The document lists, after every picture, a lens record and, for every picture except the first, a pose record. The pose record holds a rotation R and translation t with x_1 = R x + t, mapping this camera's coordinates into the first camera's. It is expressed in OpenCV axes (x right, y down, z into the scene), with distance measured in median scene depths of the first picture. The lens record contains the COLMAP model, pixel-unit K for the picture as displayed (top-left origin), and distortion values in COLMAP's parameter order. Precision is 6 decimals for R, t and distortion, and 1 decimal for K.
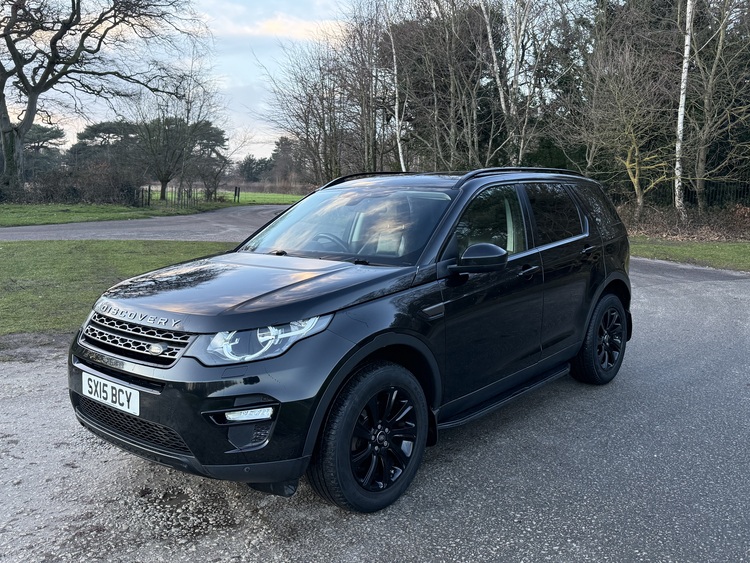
lens RADIAL K [[672.4, 0, 375.5], [0, 672.4, 281.8], [0, 0, 1]] dist [-0.012114, -0.011352]
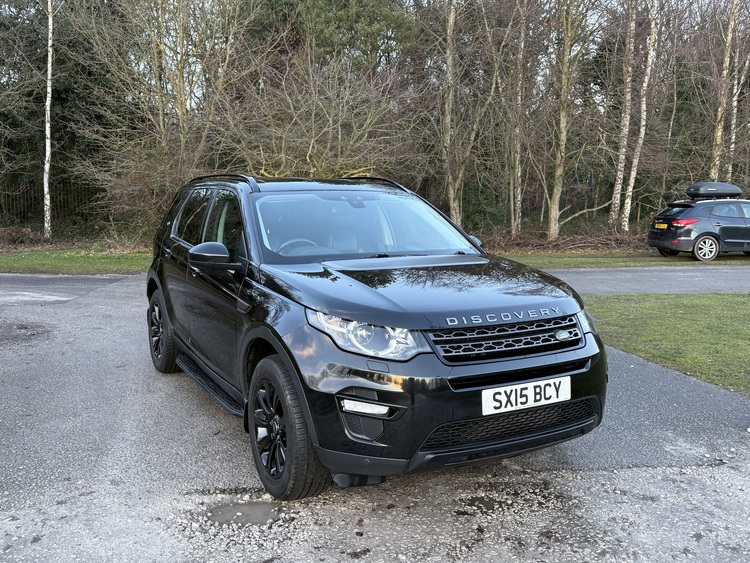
lens RADIAL K [[672.4, 0, 375.6], [0, 672.4, 281.2], [0, 0, 1]] dist [-0.012114, -0.011352]
pose [[0.360805, -0.100670, 0.927192, -1.380594], [0.118082, 0.991088, 0.061657, -0.086153], [-0.925136, 0.087238, 0.369476, 0.837524]]
